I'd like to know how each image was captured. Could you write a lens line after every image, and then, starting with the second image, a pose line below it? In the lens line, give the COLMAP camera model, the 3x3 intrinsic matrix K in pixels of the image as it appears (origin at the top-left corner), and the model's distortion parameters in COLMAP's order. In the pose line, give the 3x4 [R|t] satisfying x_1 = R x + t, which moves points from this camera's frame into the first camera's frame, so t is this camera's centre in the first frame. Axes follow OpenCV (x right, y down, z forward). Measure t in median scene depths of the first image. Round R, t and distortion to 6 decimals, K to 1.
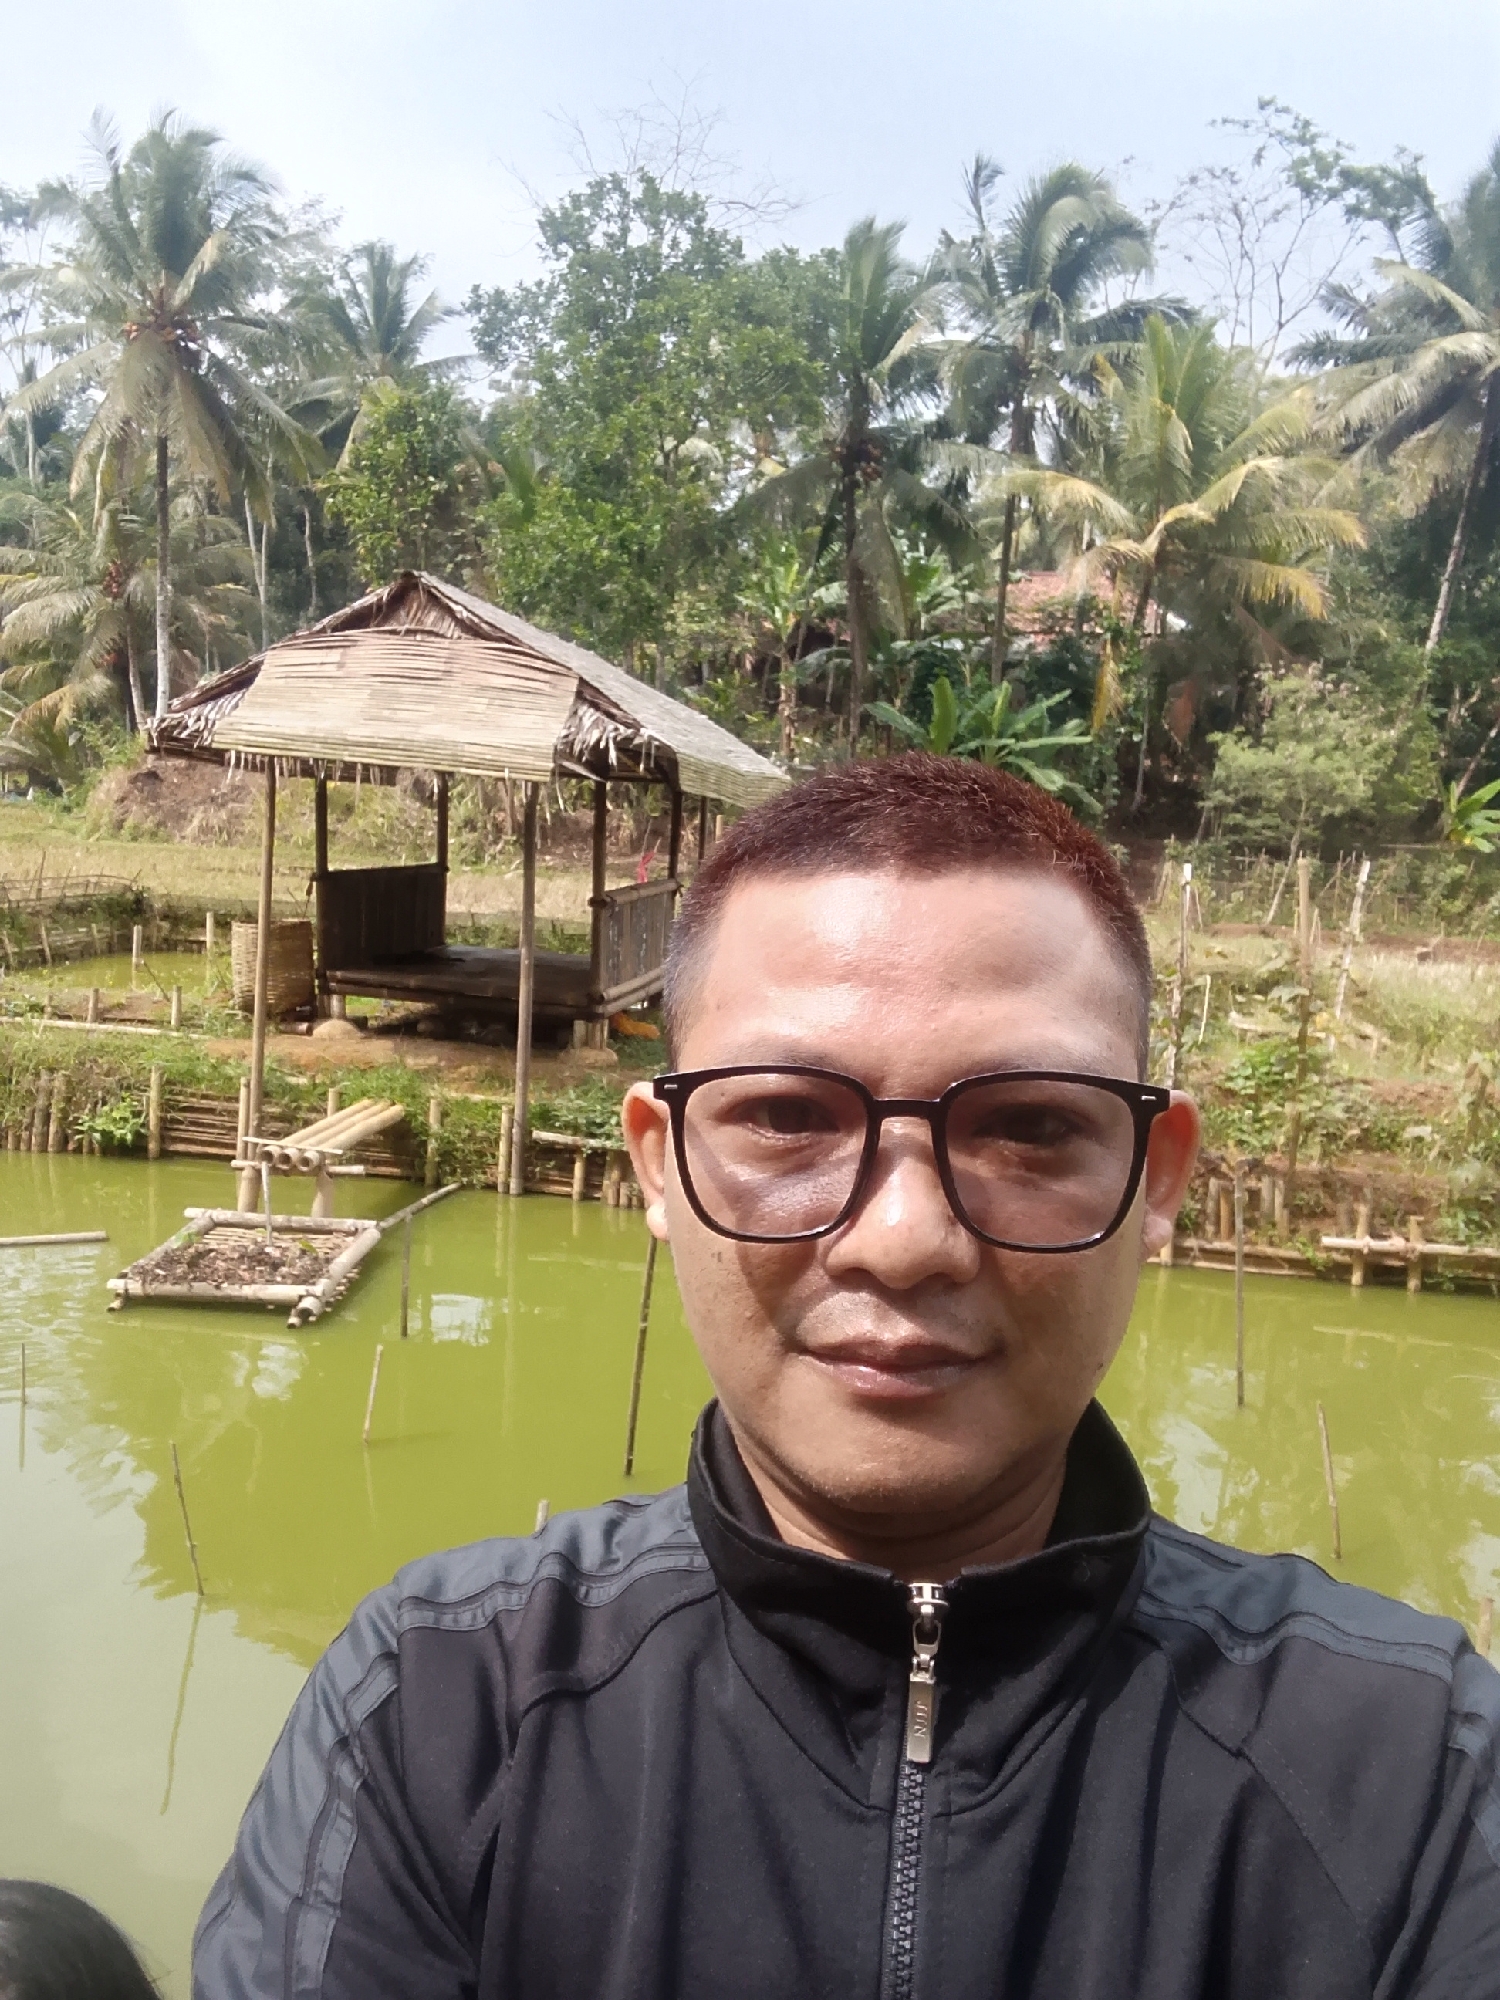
lens RADIAL K [[1621.7, 0, 750.0], [0, 1621.7, 1000.0], [0, 0, 1]] dist [0.009718, 0.001593]
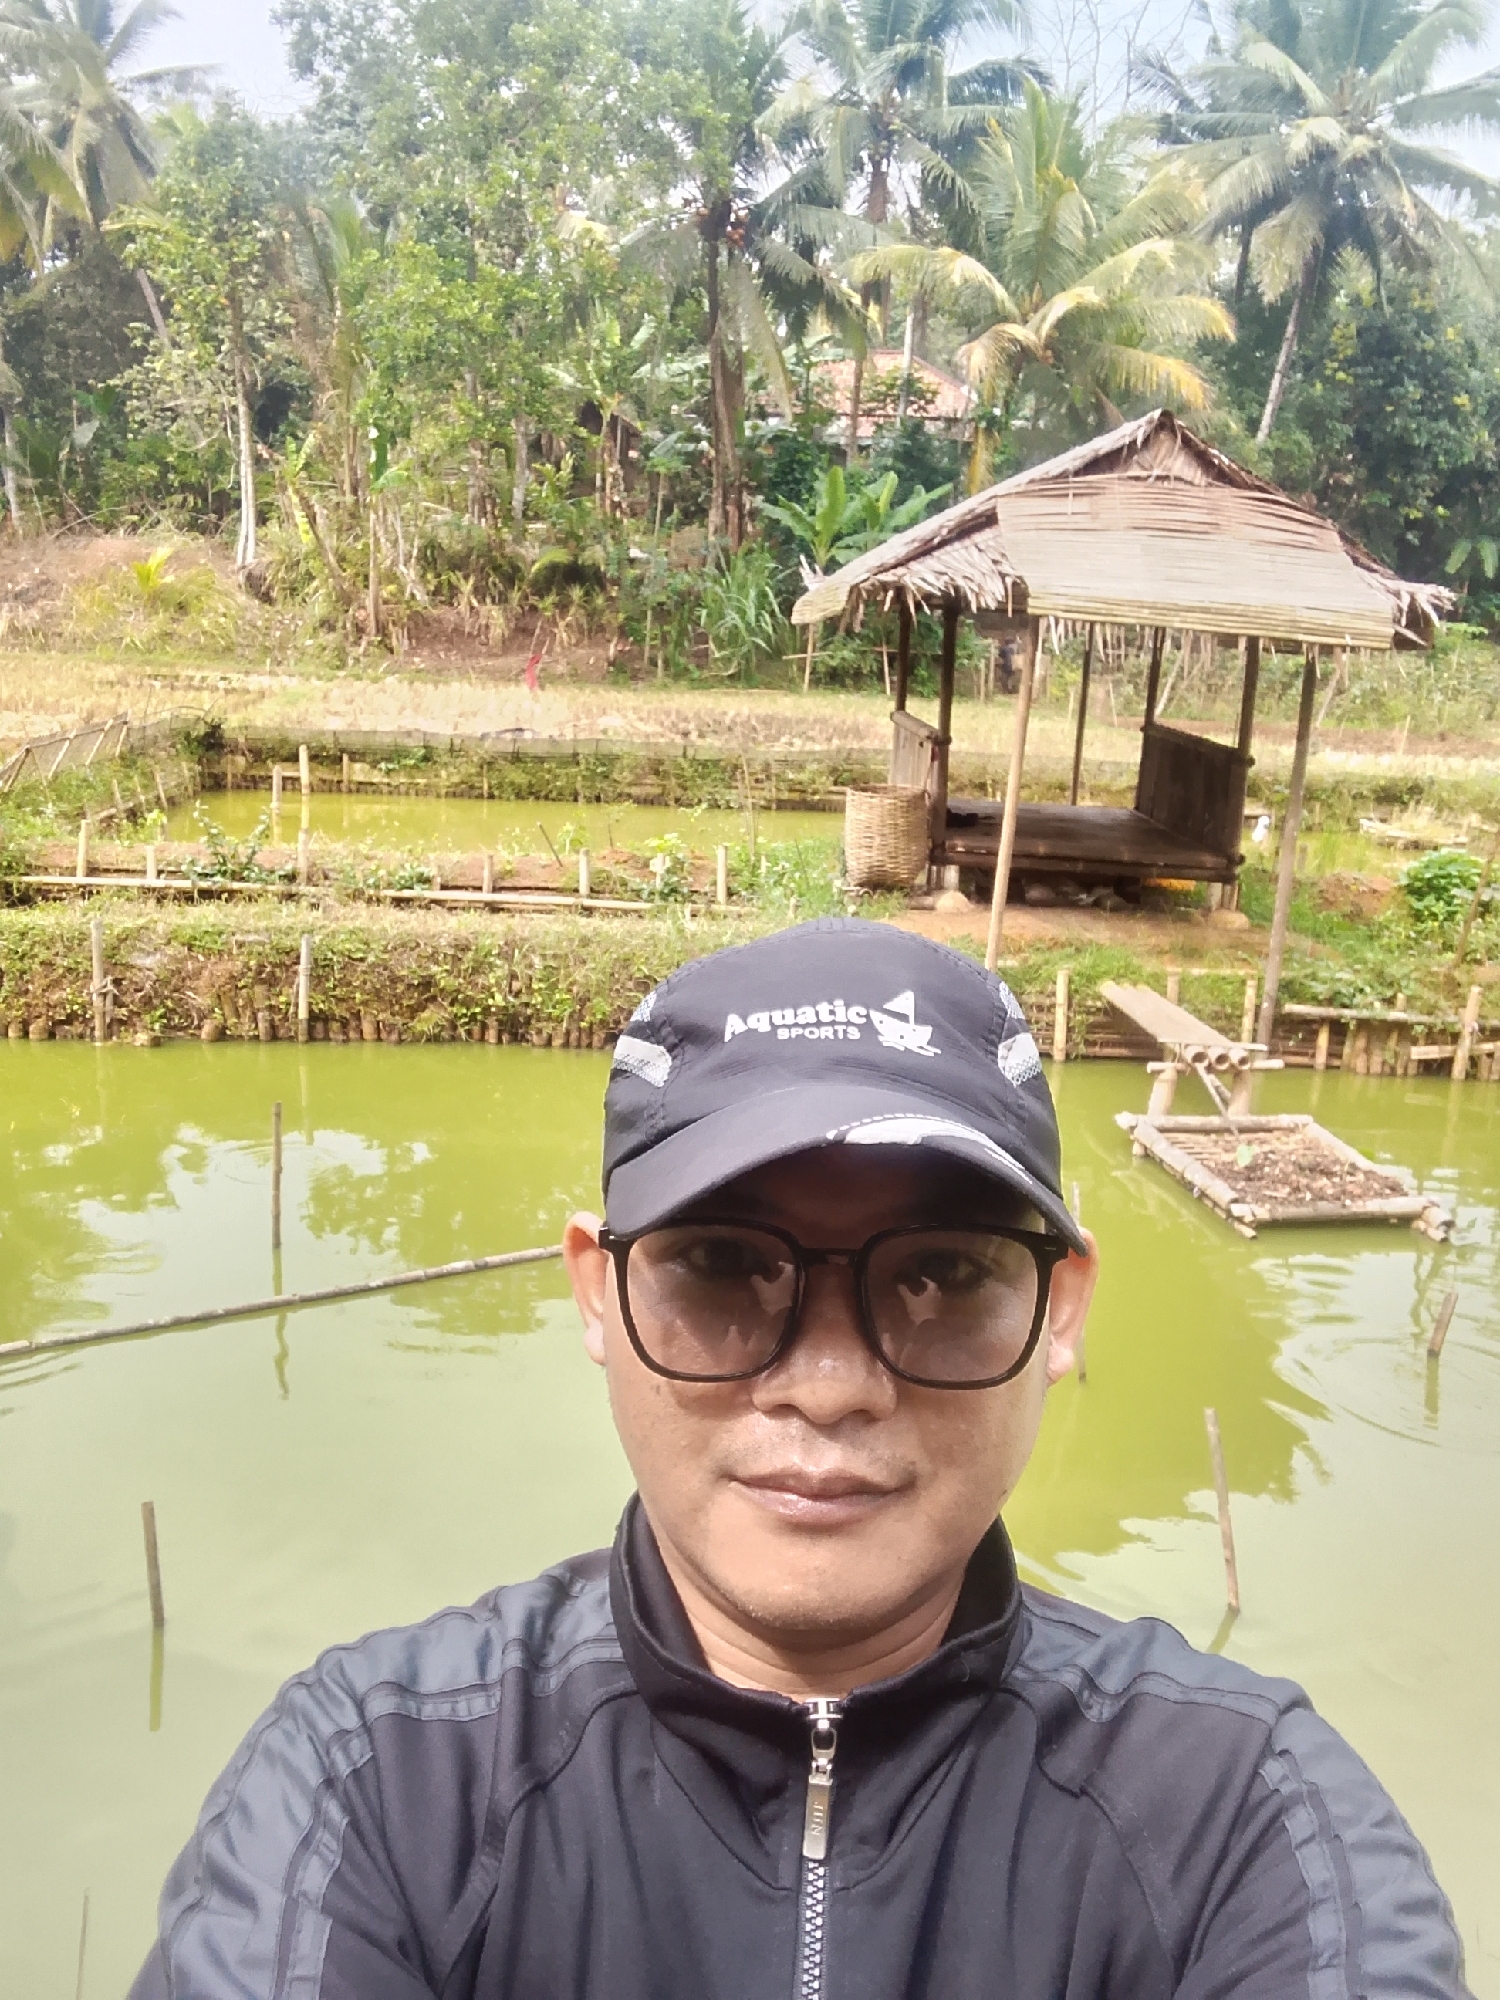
lens RADIAL K [[1619.6, 0, 750.0], [0, 1619.6, 1000.0], [0, 0, 1]] dist [0.029393, -0.005668]
pose [[0.974816, -0.058631, 0.215166, -0.654504], [0.029618, 0.990312, 0.135668, -0.064679], [-0.221036, -0.125878, 0.967108, 0.115685]]
